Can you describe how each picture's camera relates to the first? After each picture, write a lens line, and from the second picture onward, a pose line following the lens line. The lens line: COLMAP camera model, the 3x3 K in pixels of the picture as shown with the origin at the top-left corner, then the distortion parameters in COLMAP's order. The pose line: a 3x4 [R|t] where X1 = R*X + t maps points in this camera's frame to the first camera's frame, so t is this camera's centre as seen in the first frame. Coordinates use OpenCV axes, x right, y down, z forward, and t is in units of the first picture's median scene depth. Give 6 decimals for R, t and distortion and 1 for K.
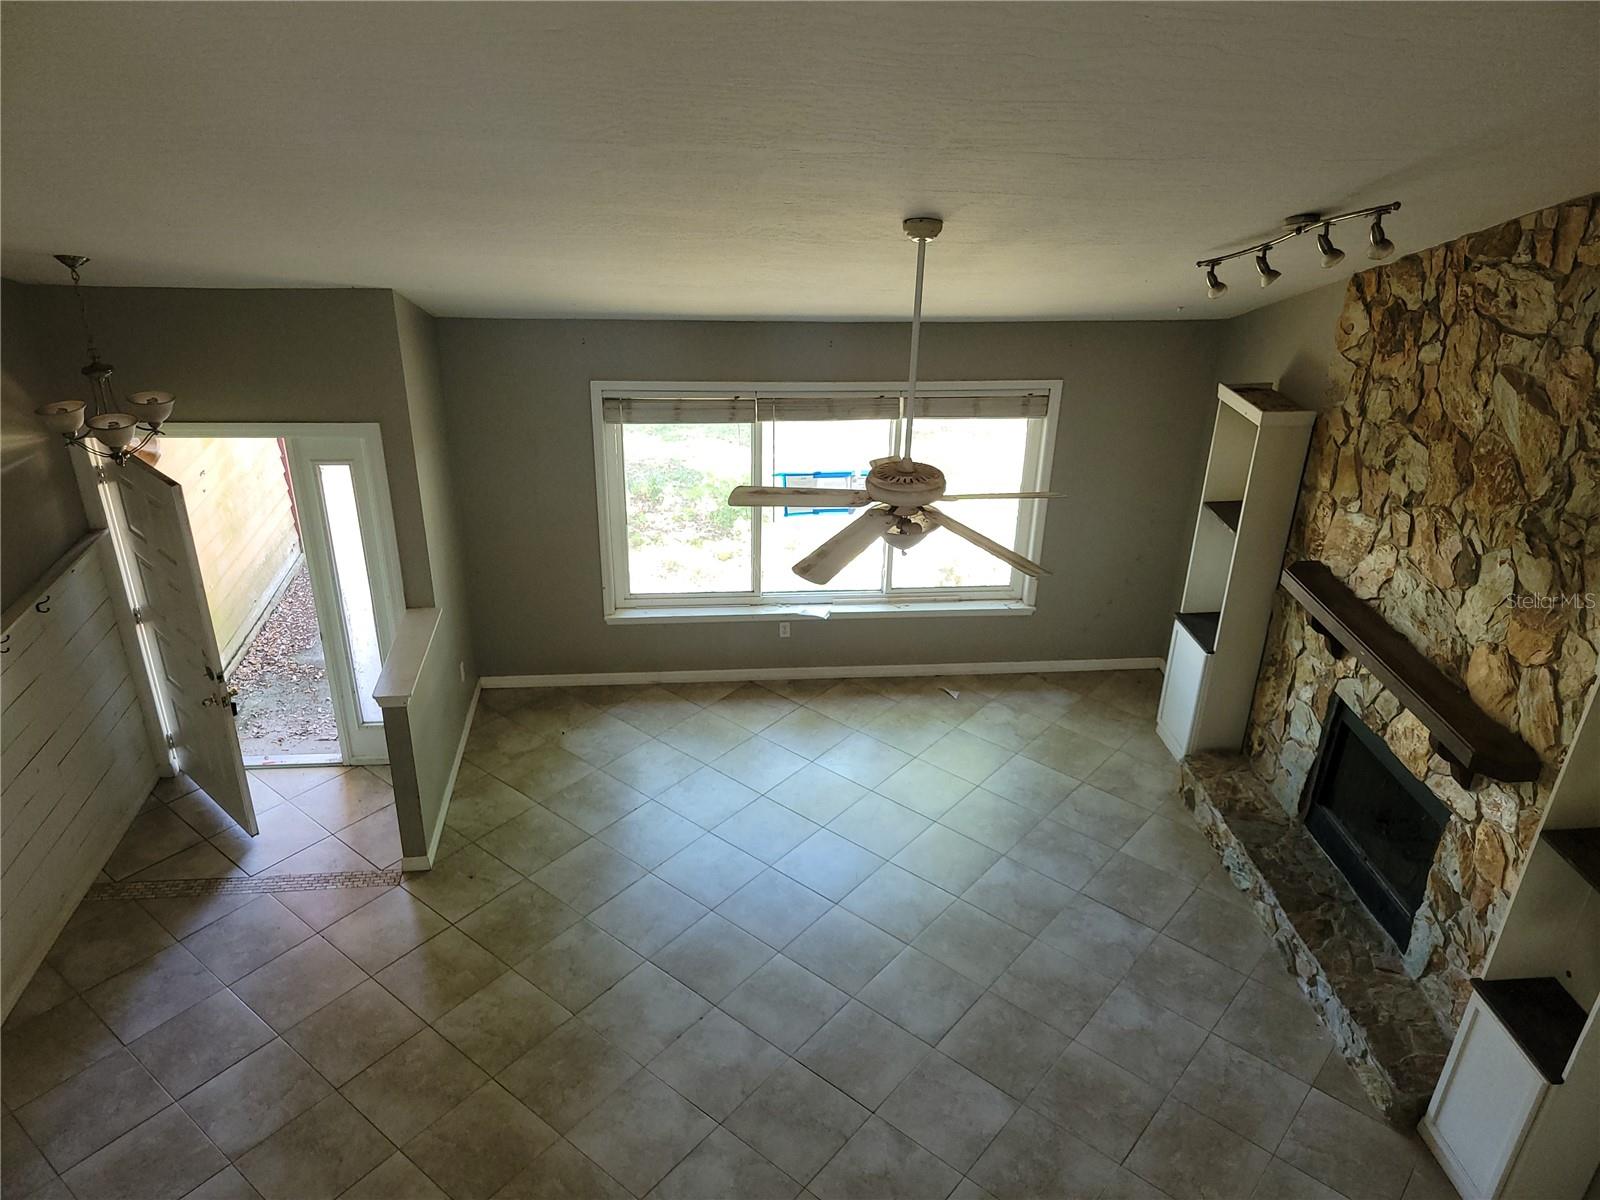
lens RADIAL K [[1209.9, 0, 808.9], [0, 1209.9, 597.2], [0, 0, 1]] dist [0.049562, -0.034039]
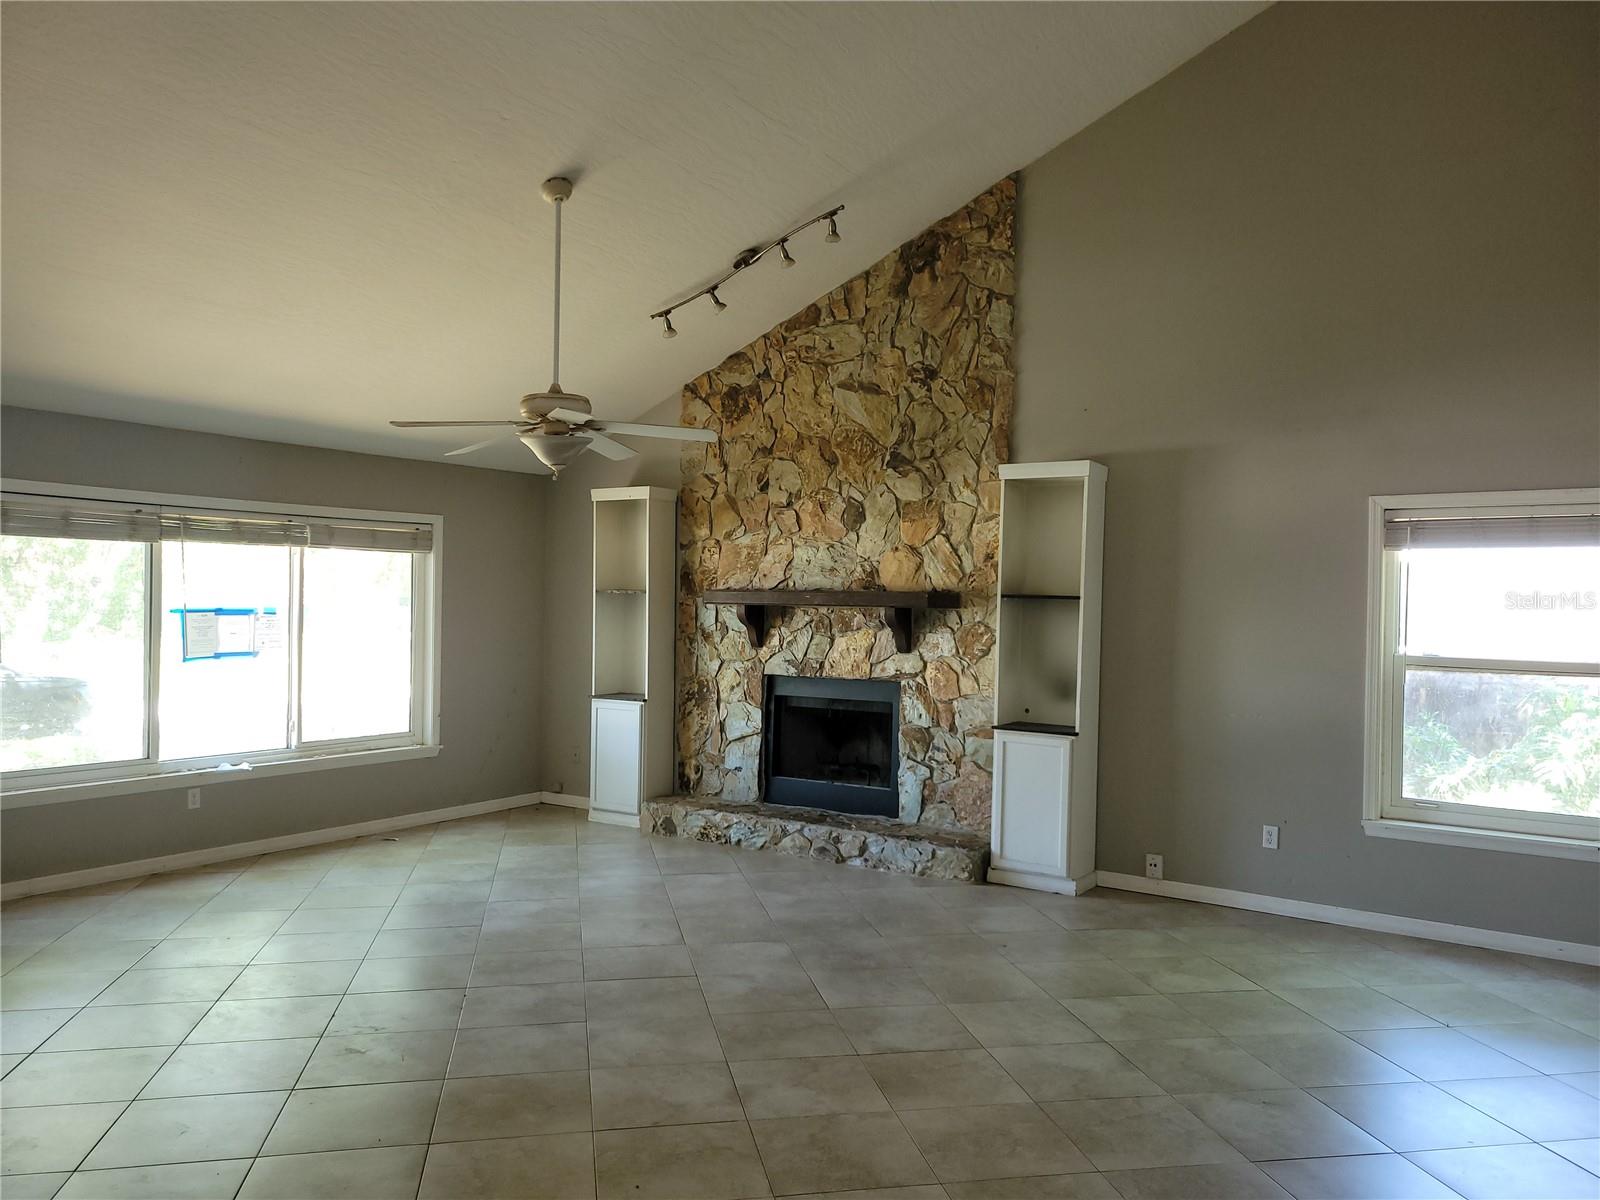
lens RADIAL K [[1209.9, 0, 804.1], [0, 1209.9, 602.1], [0, 0, 1]] dist [0.049562, -0.034039]
pose [[0.635237, -0.017177, 0.772127, -0.543187], [0.353622, 0.895267, -0.271013, 0.382248], [-0.686604, 0.445198, 0.574781, 0.211827]]
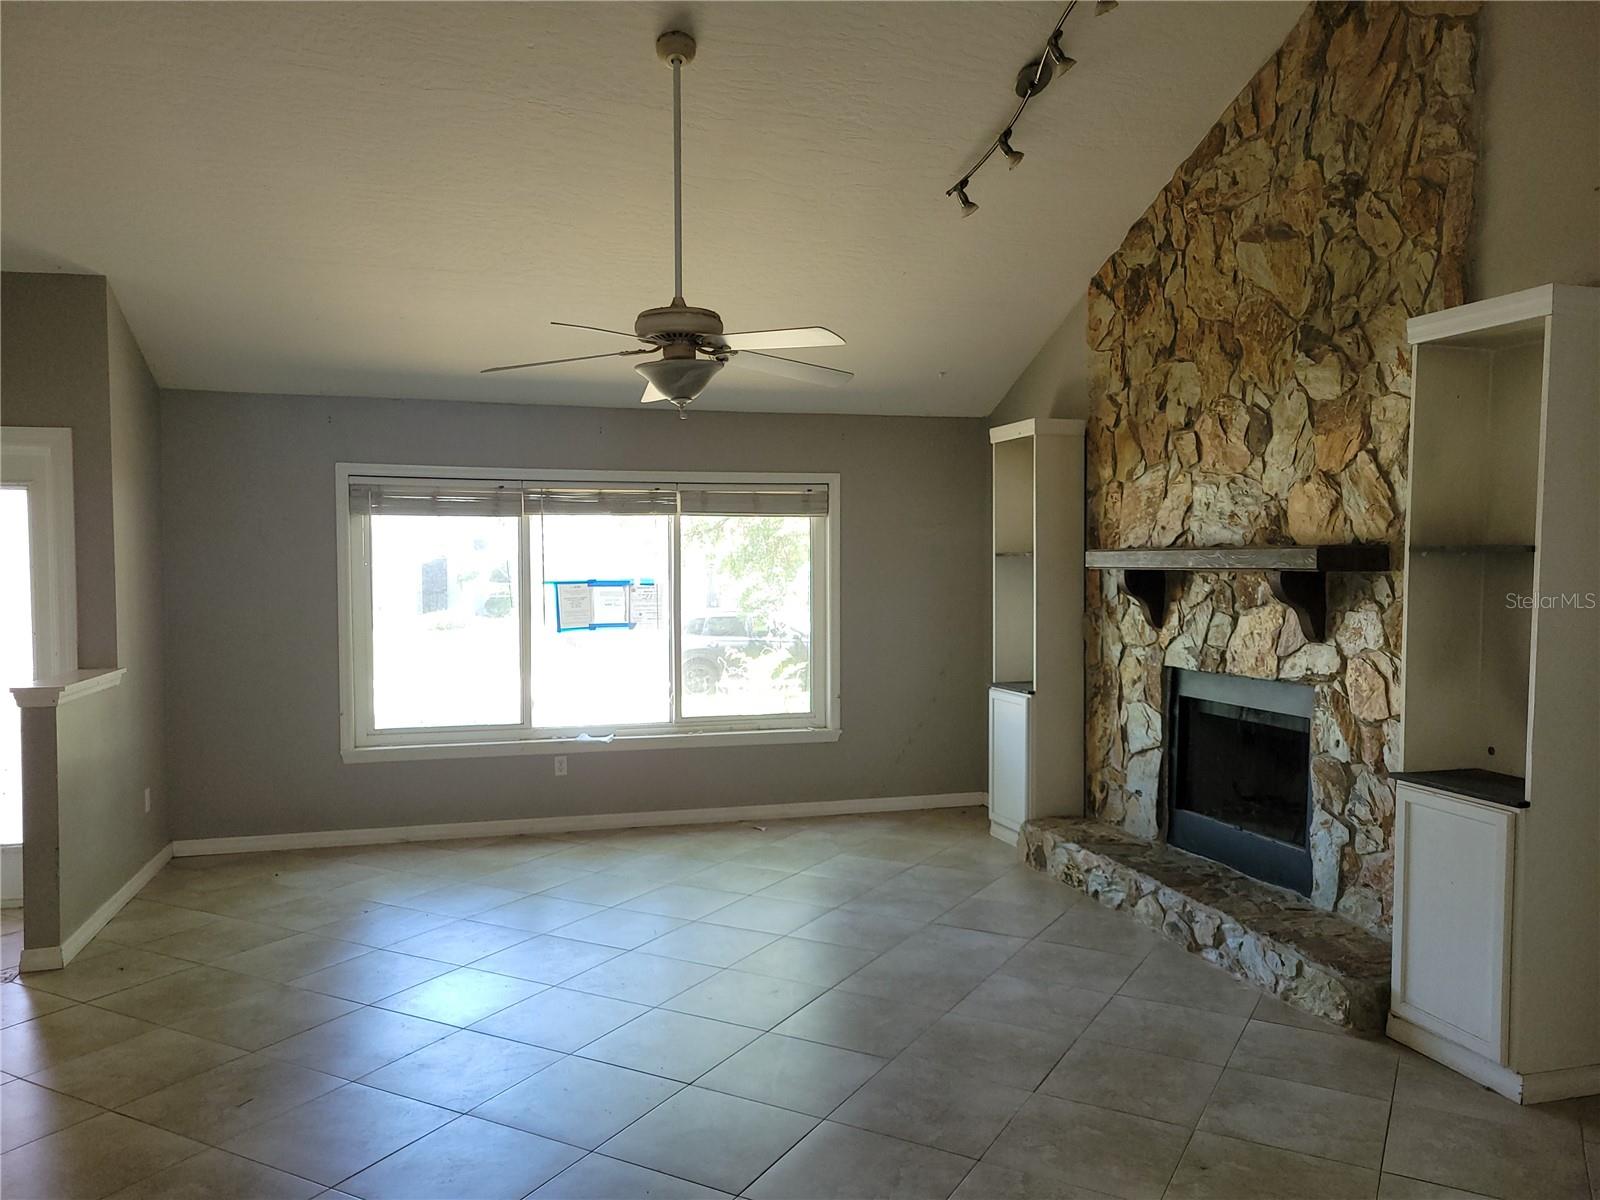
lens RADIAL K [[1209.9, 0, 797.9], [0, 1209.9, 608.9], [0, 0, 1]] dist [0.049562, -0.034039]
pose [[0.984571, -0.034917, 0.171465, 0.002588], [0.103639, 0.905893, -0.410631, 0.399683], [-0.140990, 0.422065, 0.895535, 0.206148]]
